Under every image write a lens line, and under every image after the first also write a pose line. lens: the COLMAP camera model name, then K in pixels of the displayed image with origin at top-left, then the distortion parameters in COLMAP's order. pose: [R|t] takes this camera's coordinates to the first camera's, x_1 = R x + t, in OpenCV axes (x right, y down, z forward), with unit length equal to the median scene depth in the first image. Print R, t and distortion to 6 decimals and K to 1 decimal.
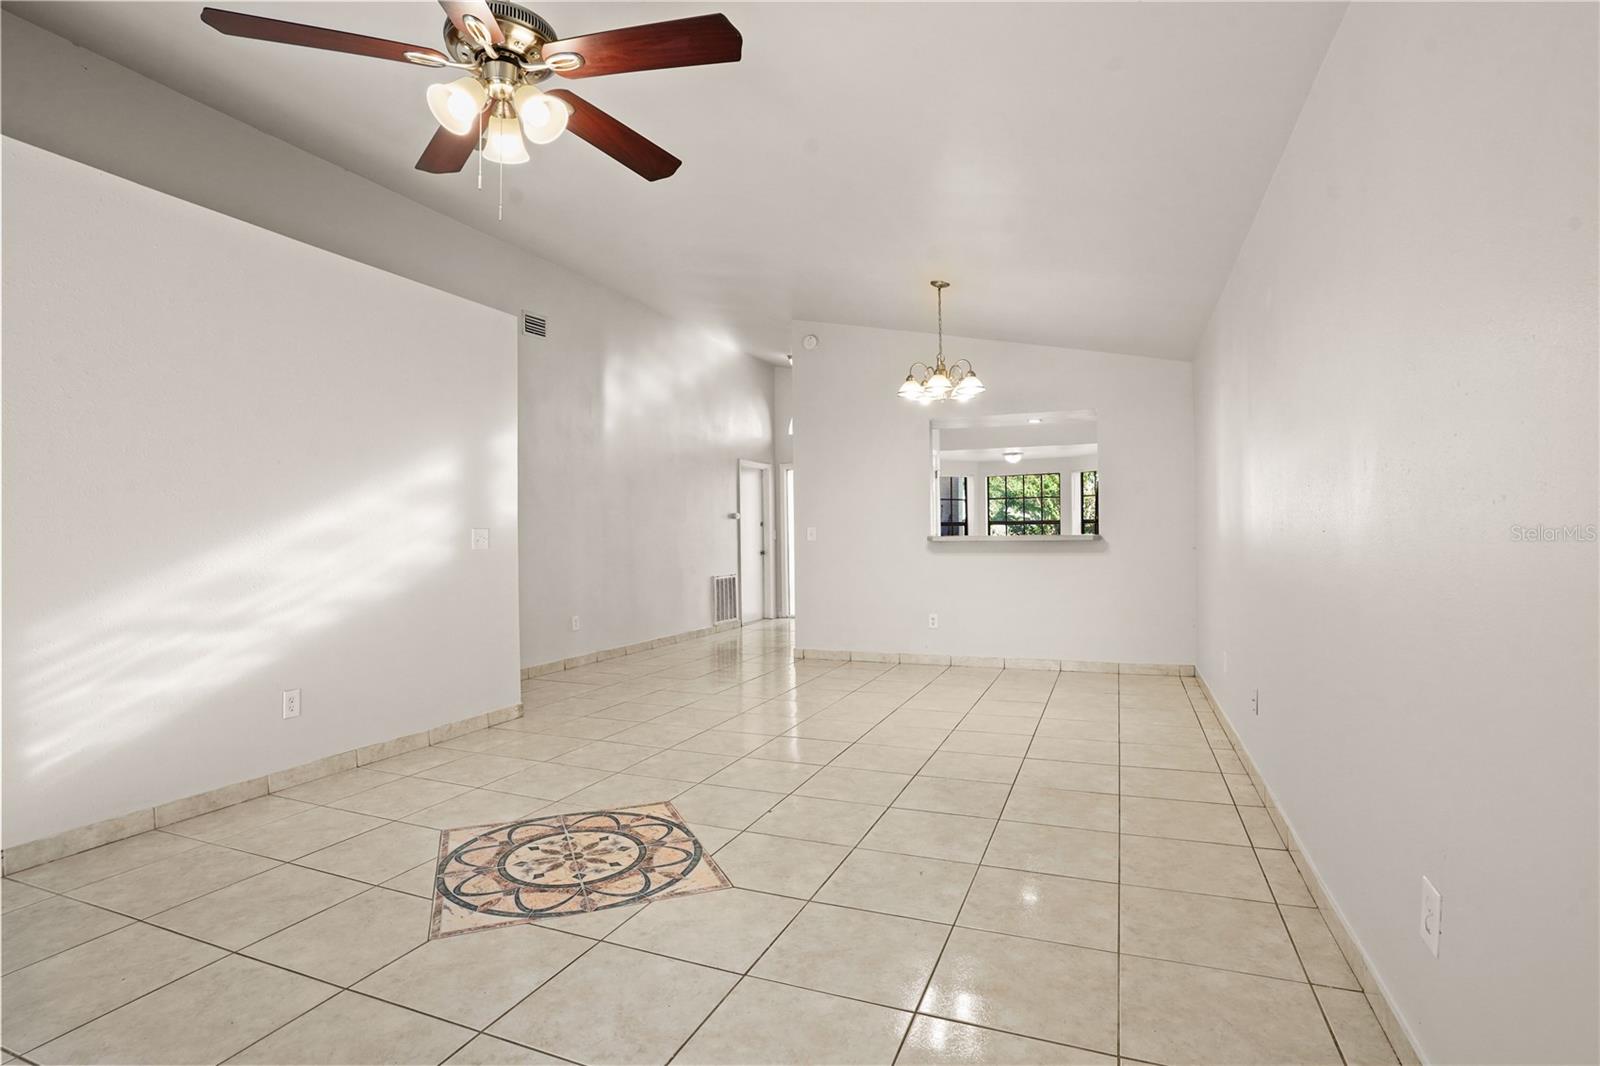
lens RADIAL K [[782.7, 0, 800.0], [0, 782.7, 533.0], [0, 0, 1]] dist [-0.087345, 0.042664]
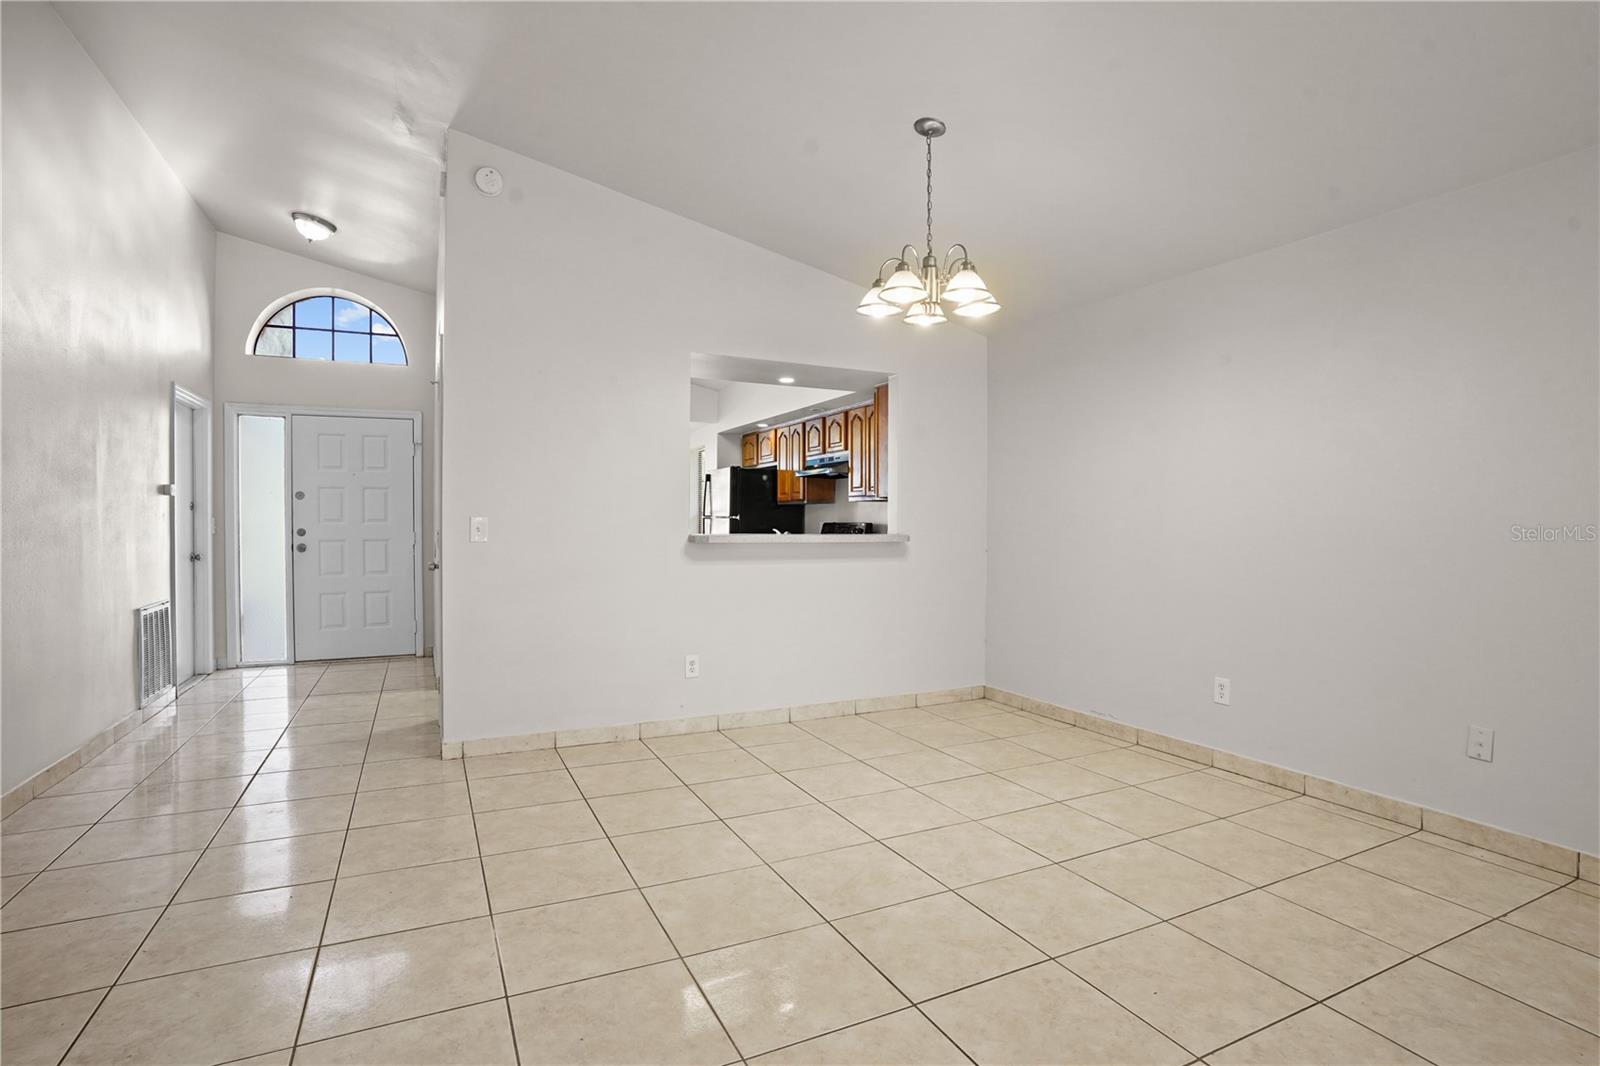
lens RADIAL K [[782.7, 0, 800.0], [0, 782.7, 533.0], [0, 0, 1]] dist [-0.087345, 0.042664]
pose [[0.665593, 0.005178, 0.746297, -0.566488], [-0.014530, 0.999876, 0.006022, -0.006382], [-0.746173, -0.014852, 0.665586, 1.124078]]
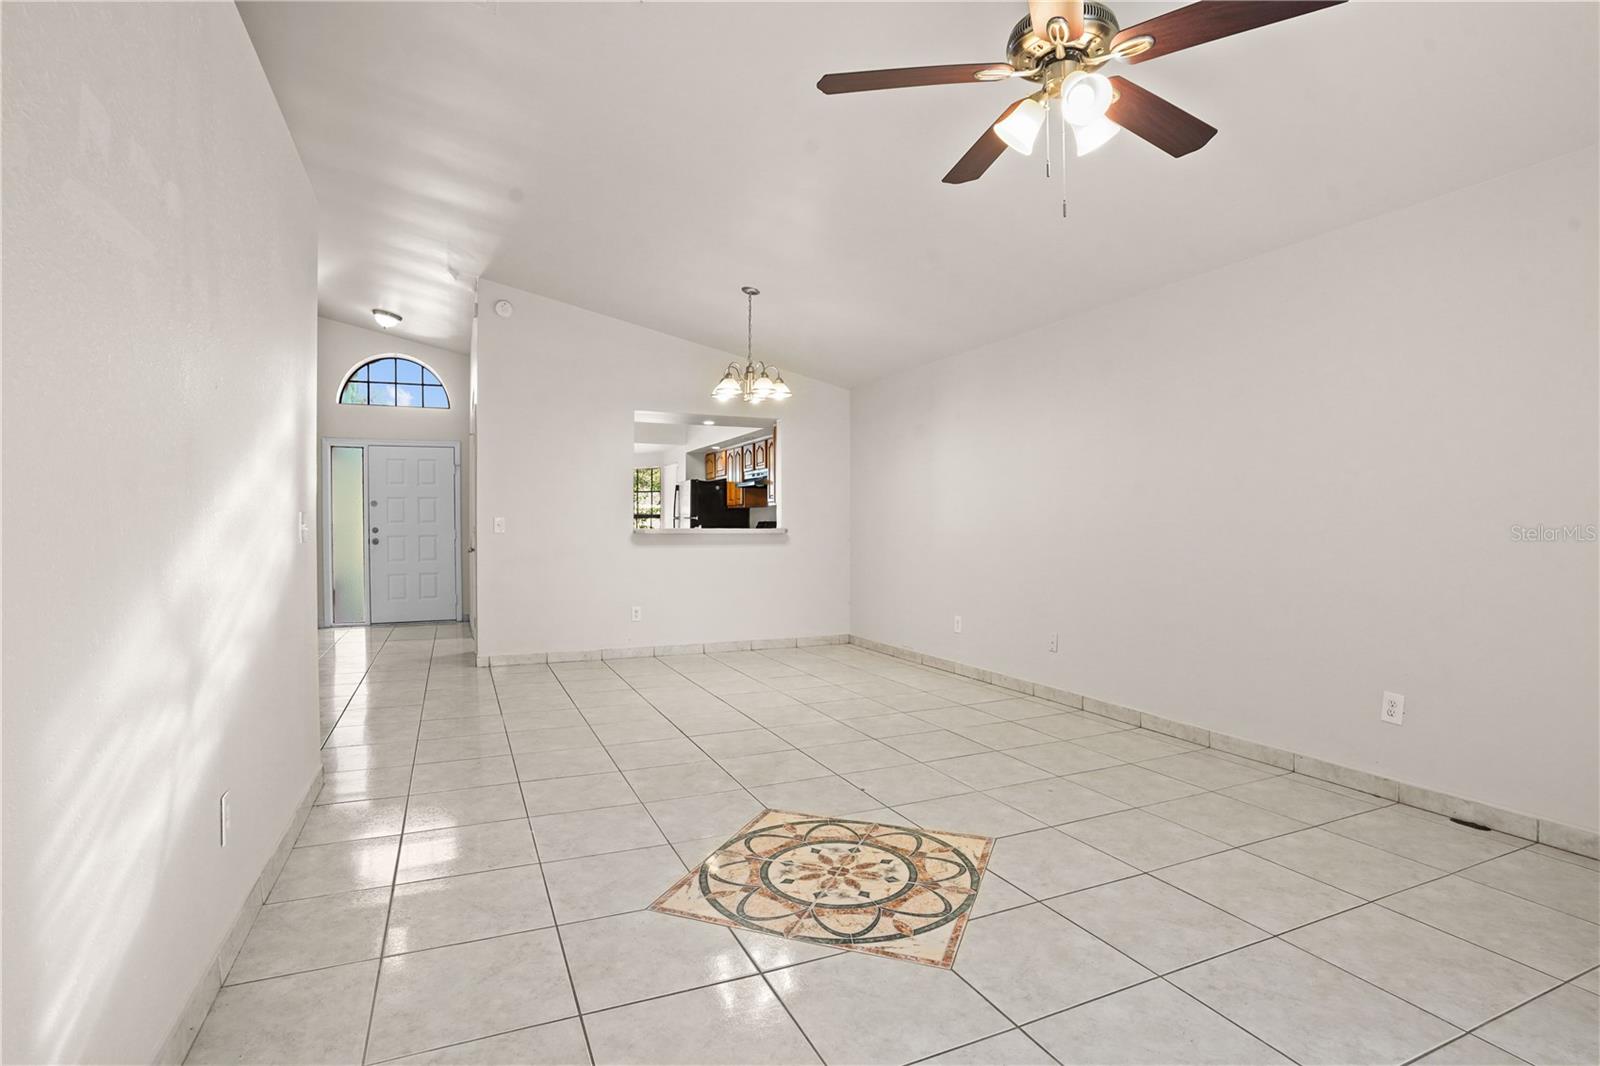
lens RADIAL K [[782.7, 0, 800.0], [0, 782.7, 533.0], [0, 0, 1]] dist [-0.087345, 0.042664]
pose [[0.690708, 0.003798, 0.723124, -0.908530], [-0.009345, 0.999950, 0.003674, 0.008498], [-0.723073, -0.009296, 0.690709, 0.356527]]
